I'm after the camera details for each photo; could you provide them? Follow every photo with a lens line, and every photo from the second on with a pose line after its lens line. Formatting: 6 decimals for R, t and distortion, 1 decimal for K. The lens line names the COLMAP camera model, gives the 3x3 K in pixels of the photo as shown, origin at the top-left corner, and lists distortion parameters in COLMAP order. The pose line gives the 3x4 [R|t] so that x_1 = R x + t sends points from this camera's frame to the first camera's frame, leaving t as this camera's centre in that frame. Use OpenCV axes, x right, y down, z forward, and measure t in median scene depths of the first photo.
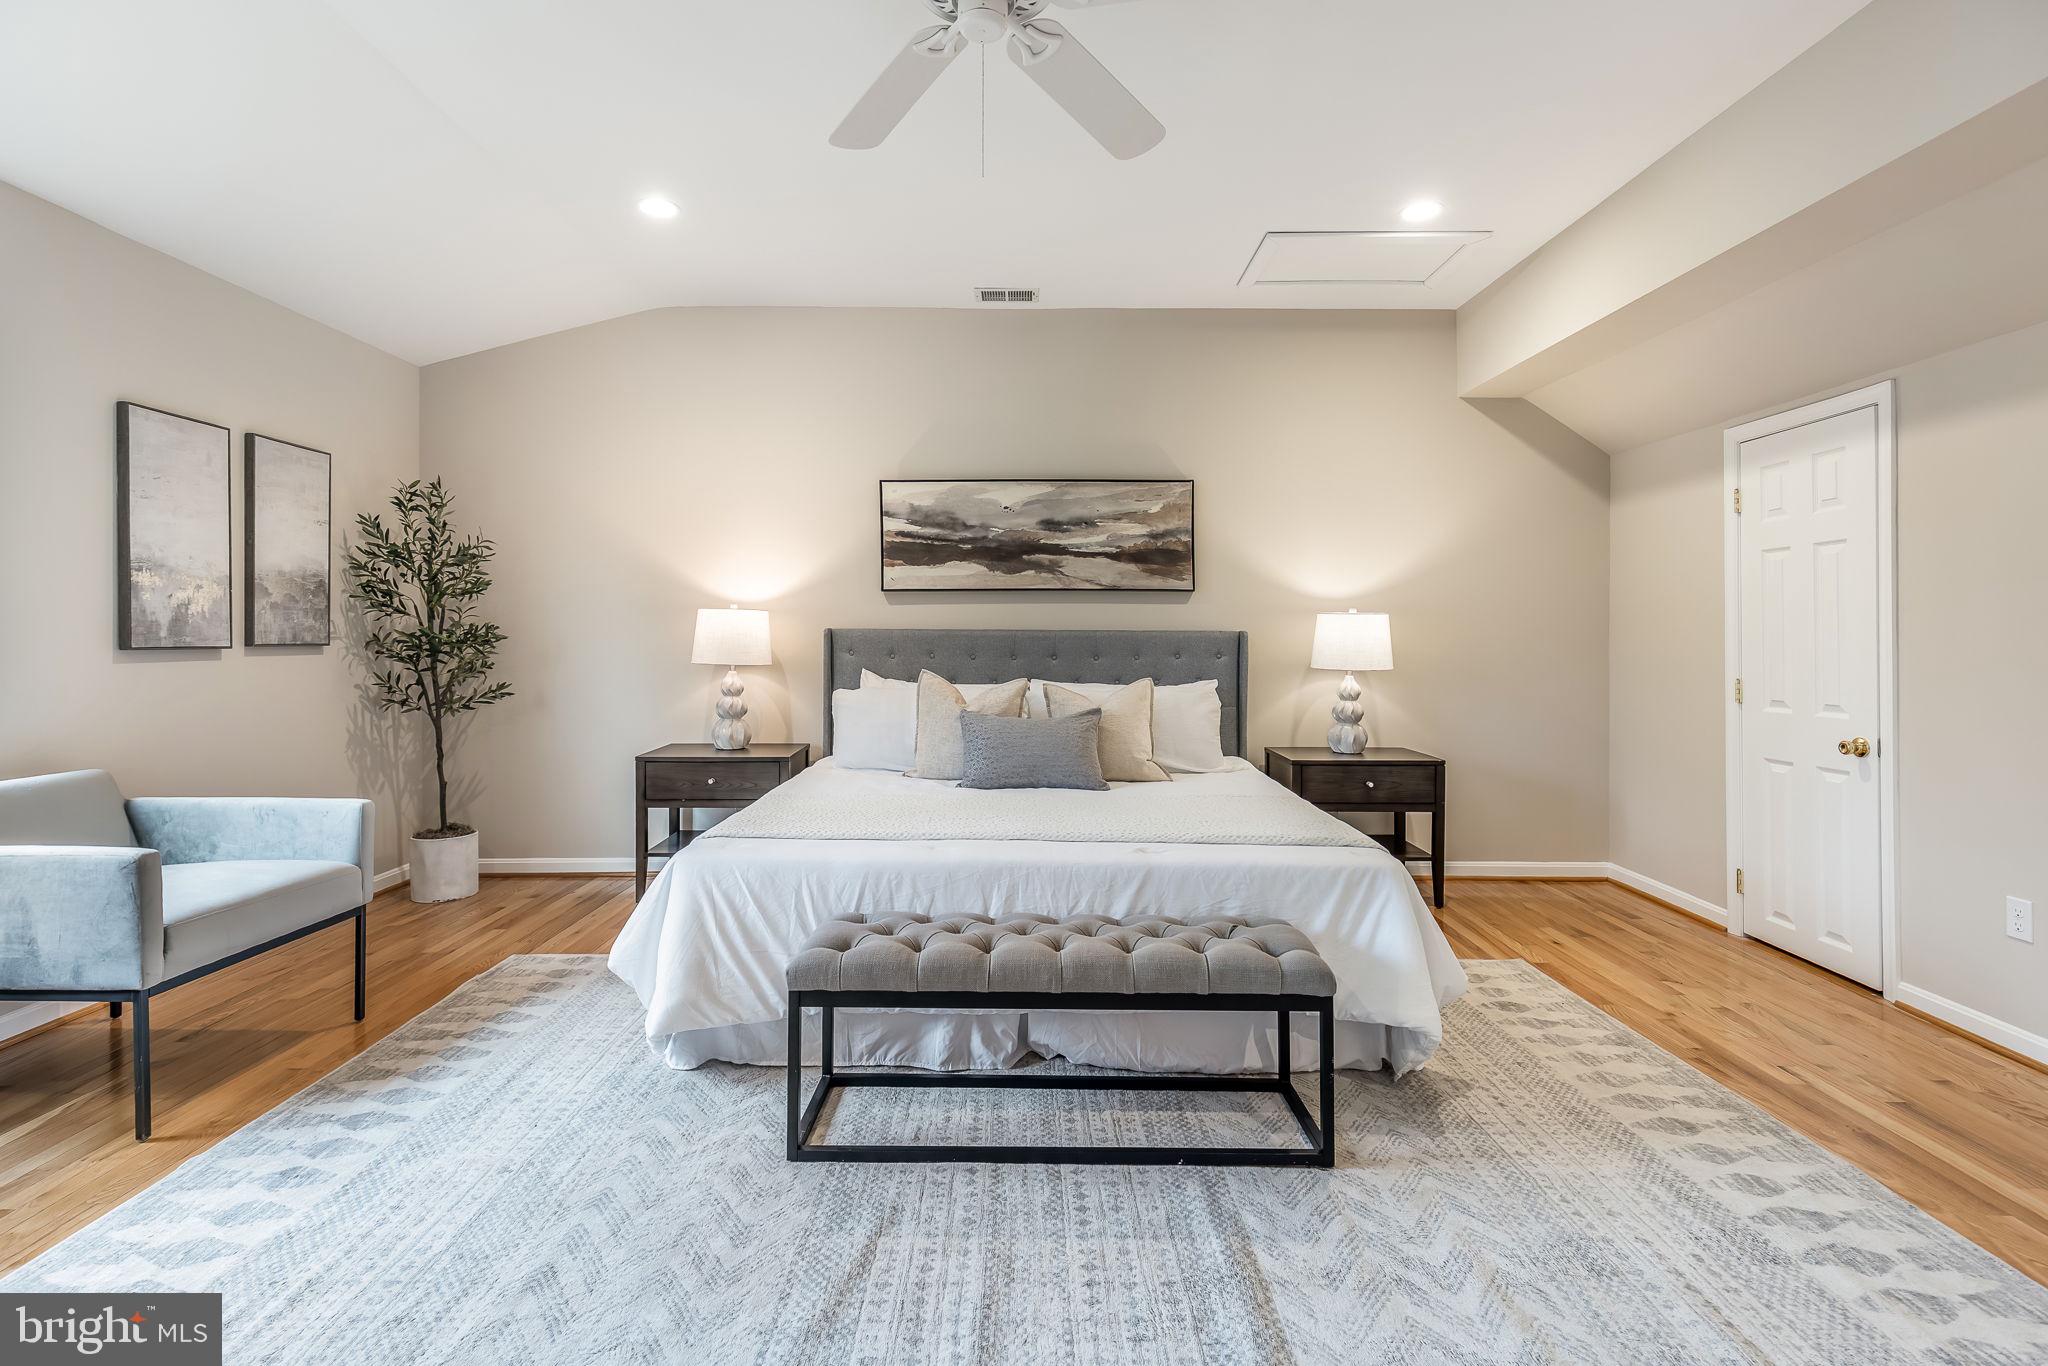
lens RADIAL K [[947.0, 0, 1026.2], [0, 947.0, 635.8], [0, 0, 1]] dist [0.010380, -0.002499]
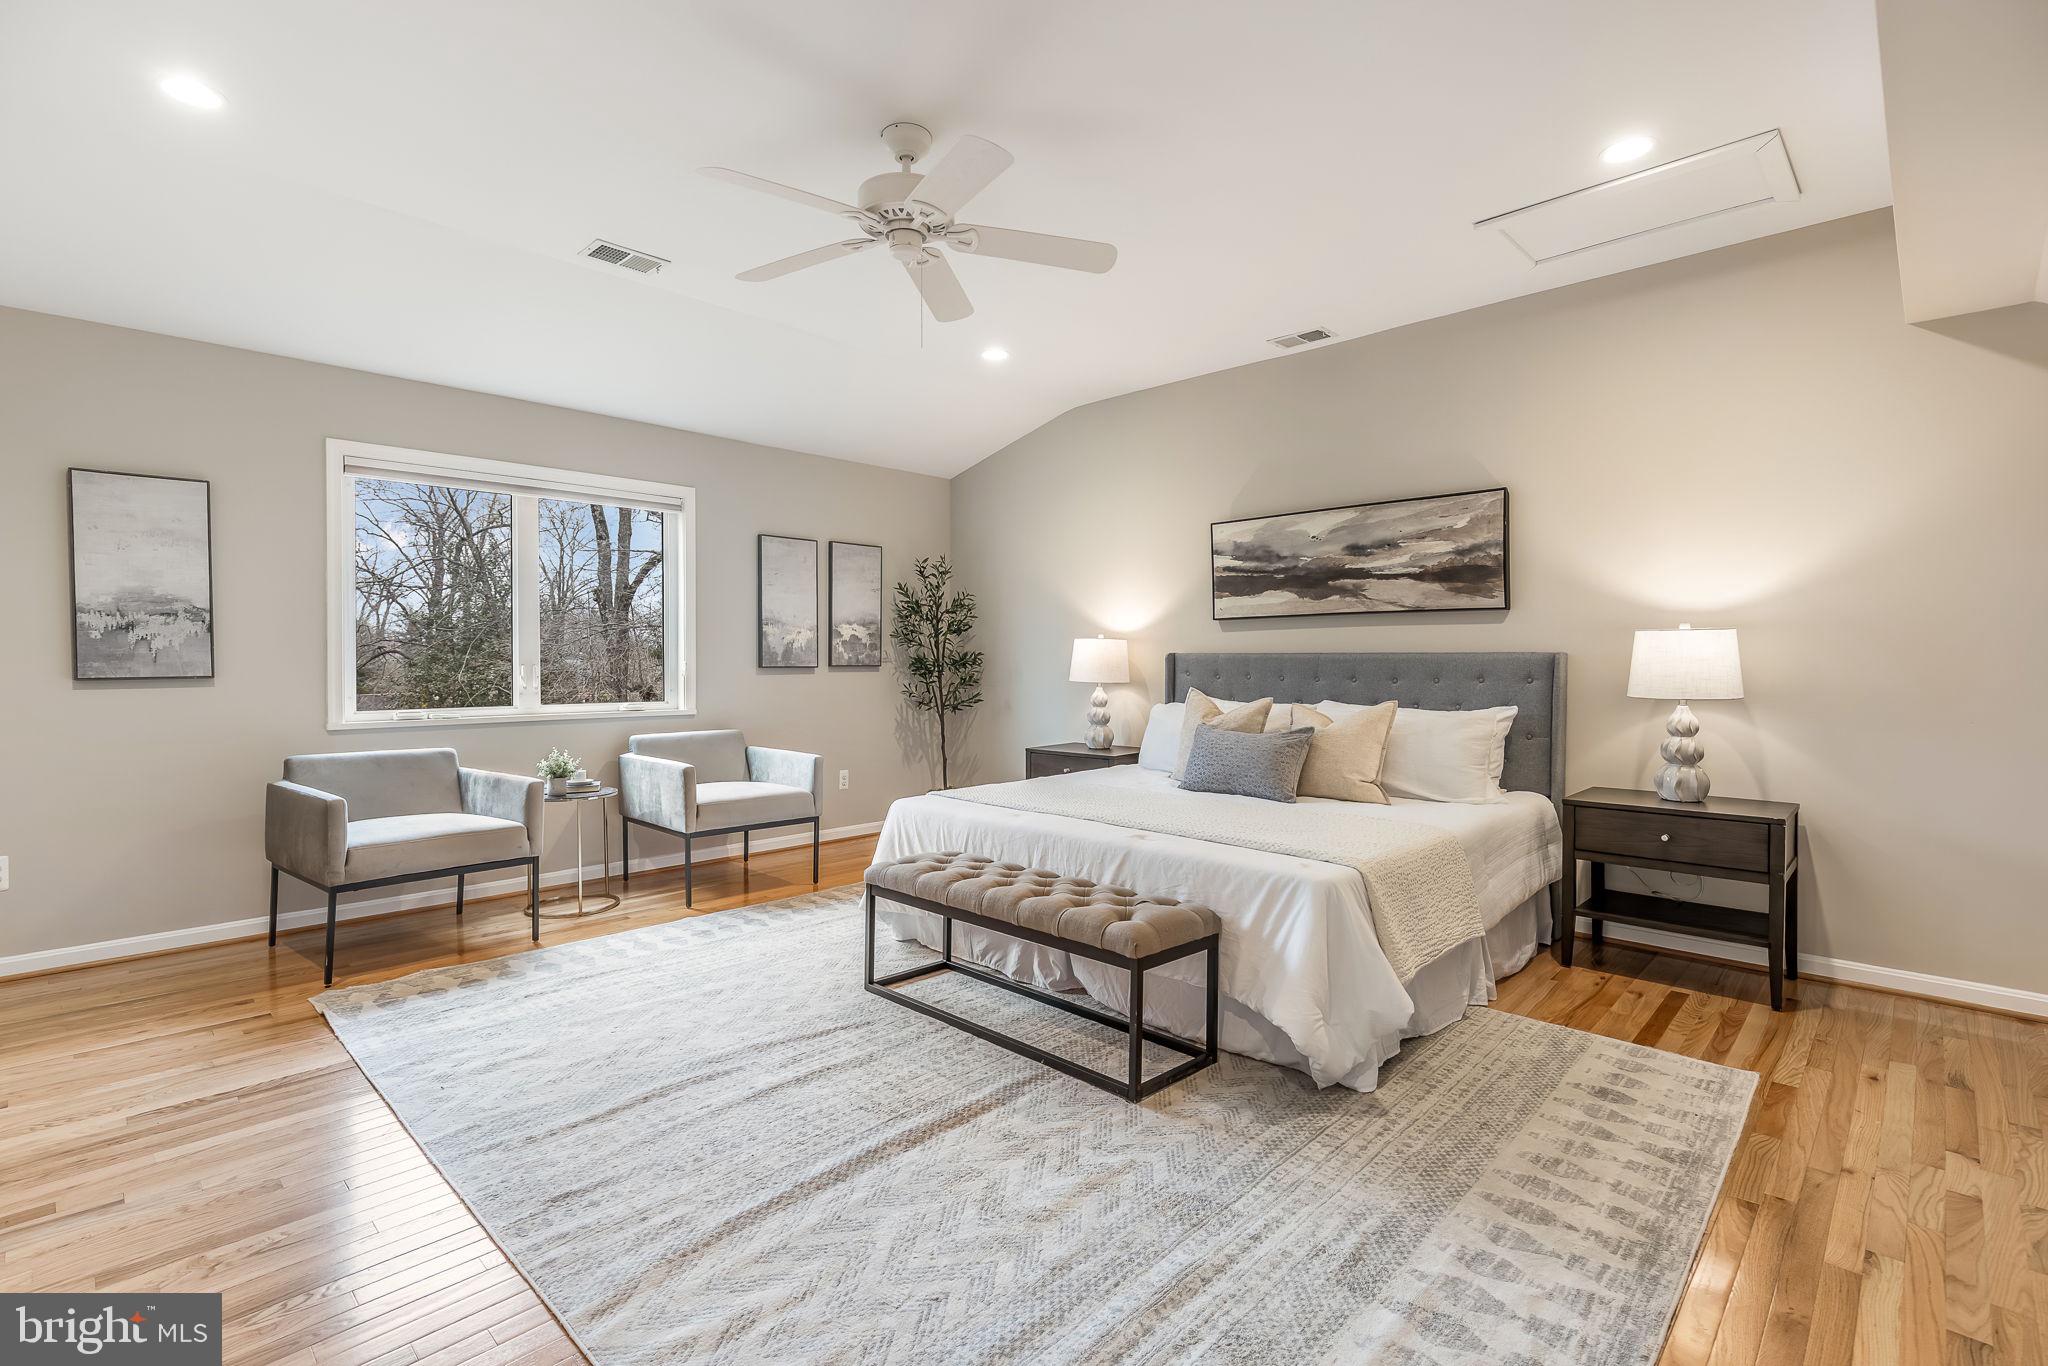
lens RADIAL K [[947.0, 0, 1035.9], [0, 947.0, 657.0], [0, 0, 1]] dist [0.010380, -0.002499]
pose [[0.721411, -0.005664, -0.692484, 0.666929], [0.001474, 0.999977, -0.006644, 0.006309], [0.692506, 0.003772, 0.721403, 0.035820]]
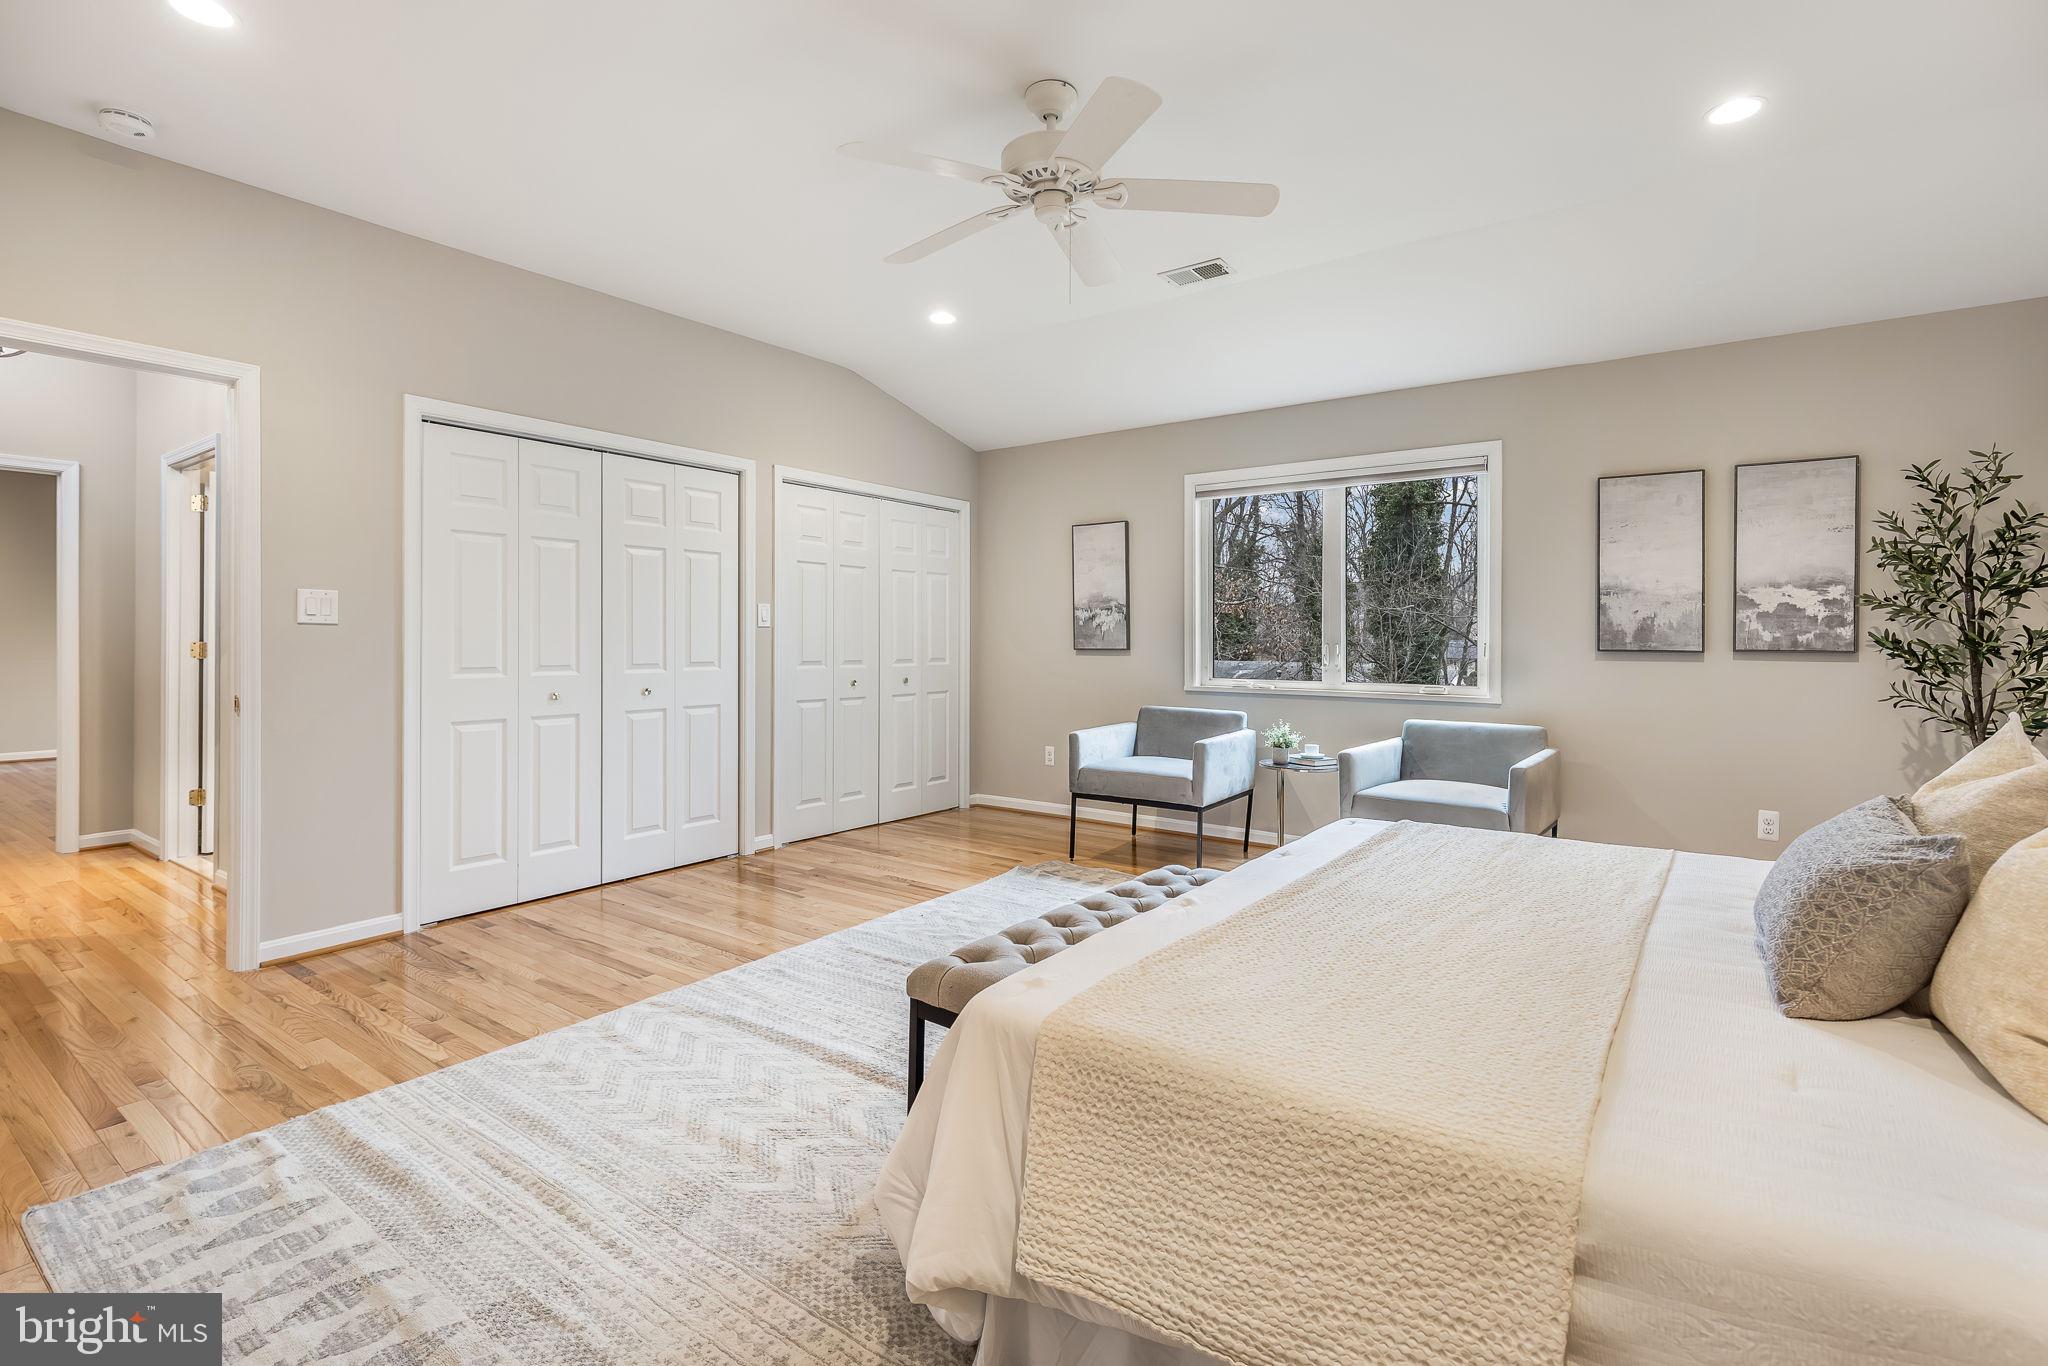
lens RADIAL K [[947.0, 0, 1017.7], [0, 947.0, 646.0], [0, 0, 1]] dist [0.010380, -0.002499]
pose [[-0.593105, 0.001611, -0.805124, 0.664898], [-0.008636, 0.999928, 0.008363, 0.002293], [0.805079, 0.011913, -0.593048, 1.056999]]
